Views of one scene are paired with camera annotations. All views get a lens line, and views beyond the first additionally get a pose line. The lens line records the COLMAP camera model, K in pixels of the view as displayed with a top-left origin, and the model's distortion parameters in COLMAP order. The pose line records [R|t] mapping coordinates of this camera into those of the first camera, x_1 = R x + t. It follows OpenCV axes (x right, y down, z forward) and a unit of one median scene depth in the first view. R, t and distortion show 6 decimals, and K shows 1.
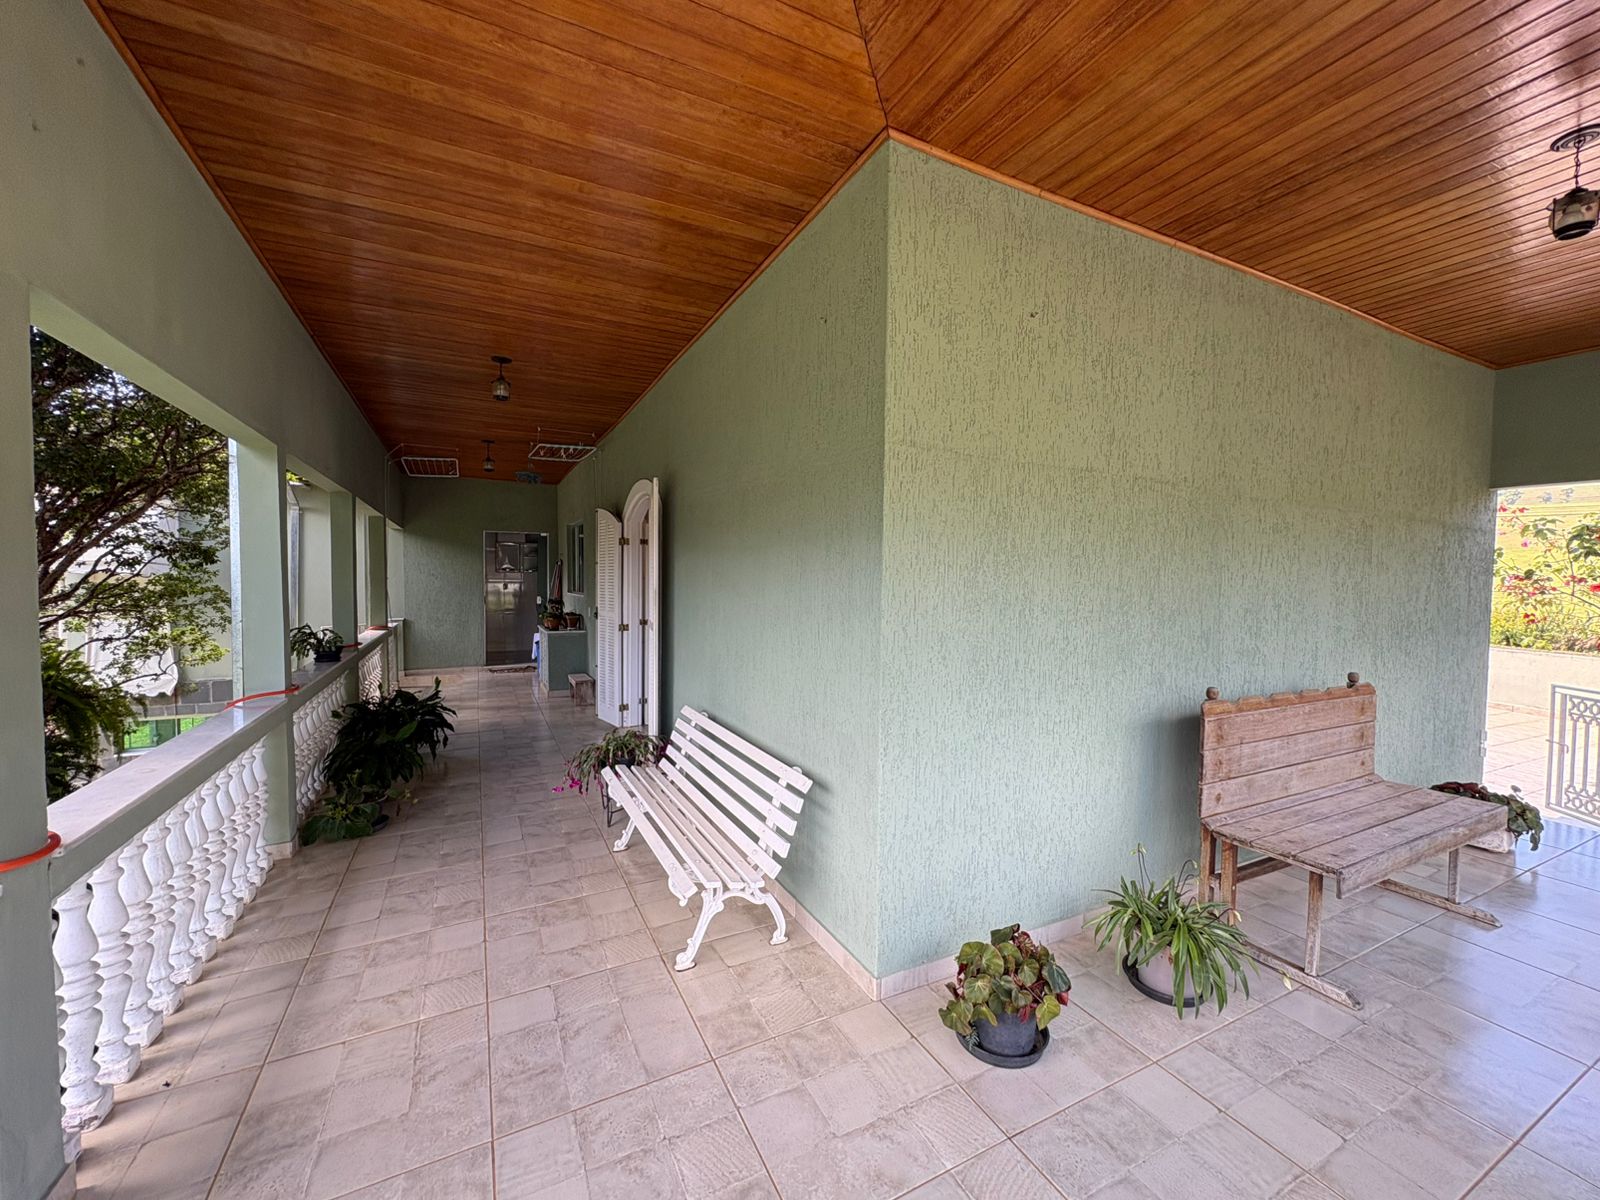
lens RADIAL K [[648.6, 0, 800.0], [0, 648.6, 600.0], [0, 0, 1]] dist [0.002467, 0.000272]
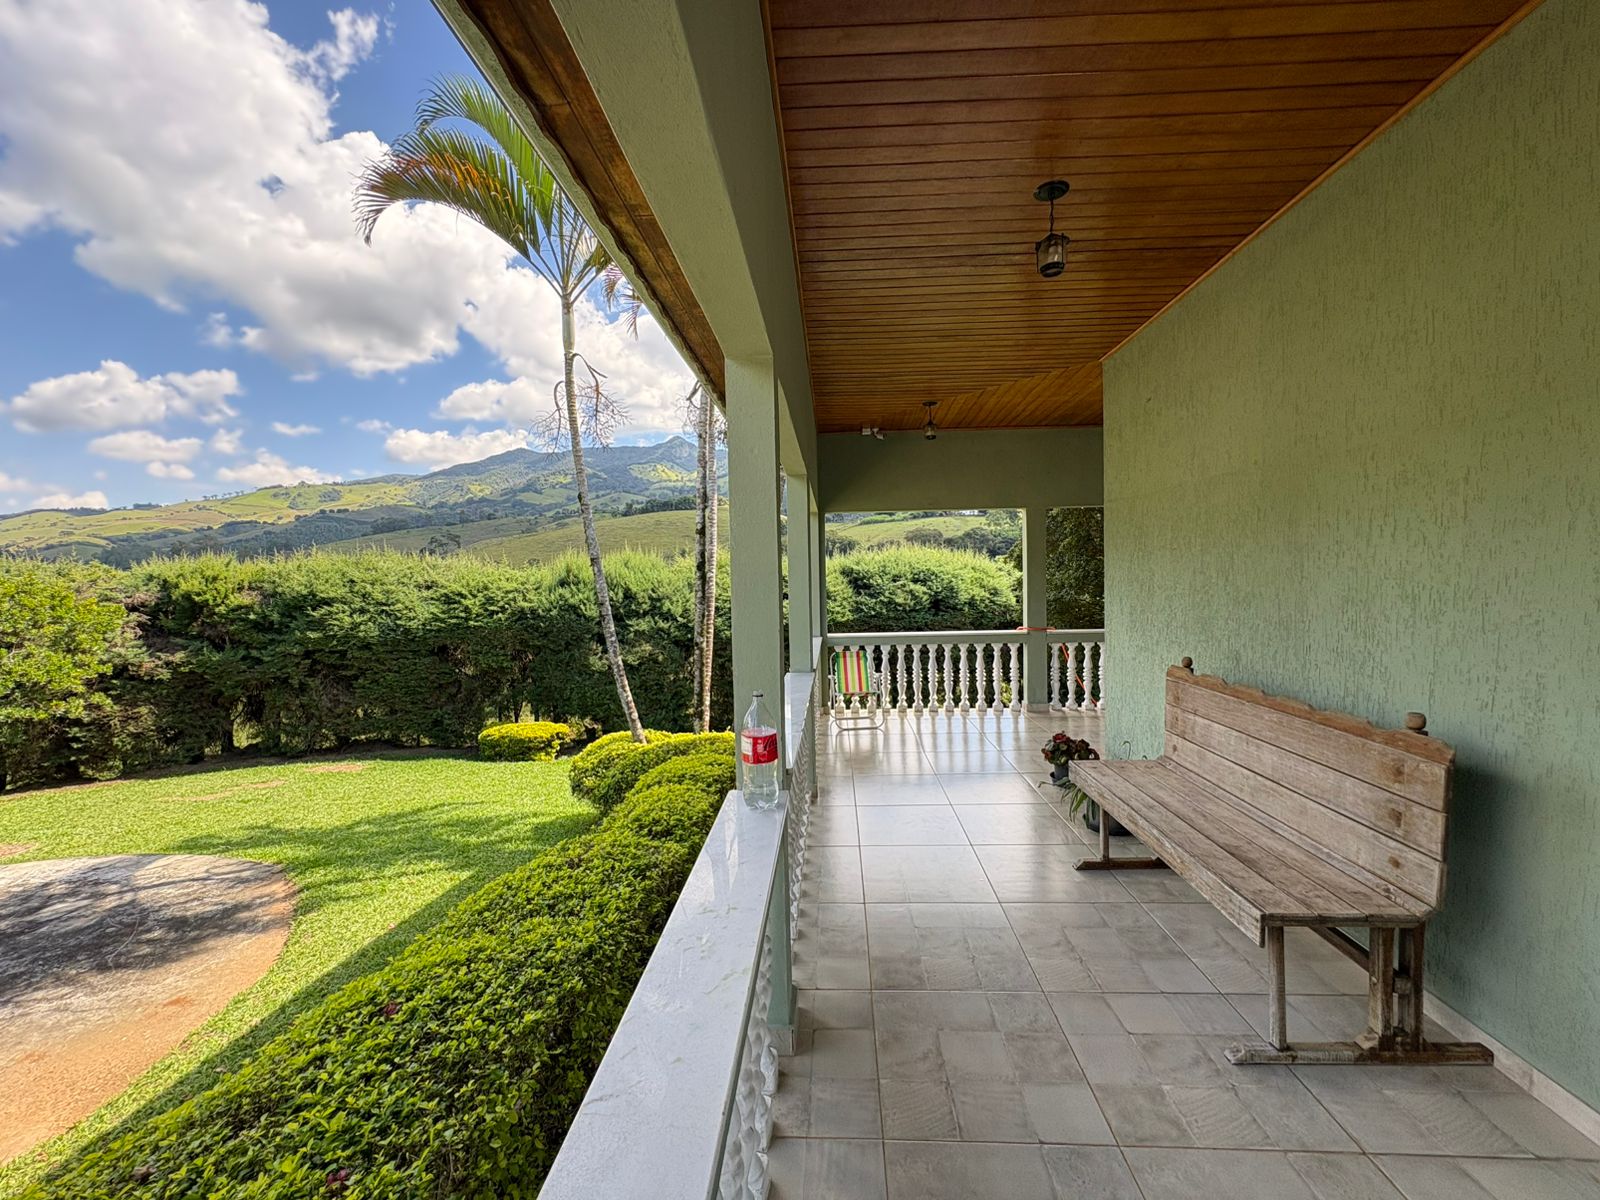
lens RADIAL K [[648.6, 0, 800.0], [0, 648.6, 600.0], [0, 0, 1]] dist [0.002467, 0.000272]
pose [[-0.507881, 0.035356, -0.860701, 1.802717], [-0.008117, 0.998917, 0.045824, -0.013837], [0.861389, 0.030259, -0.507044, 0.900576]]
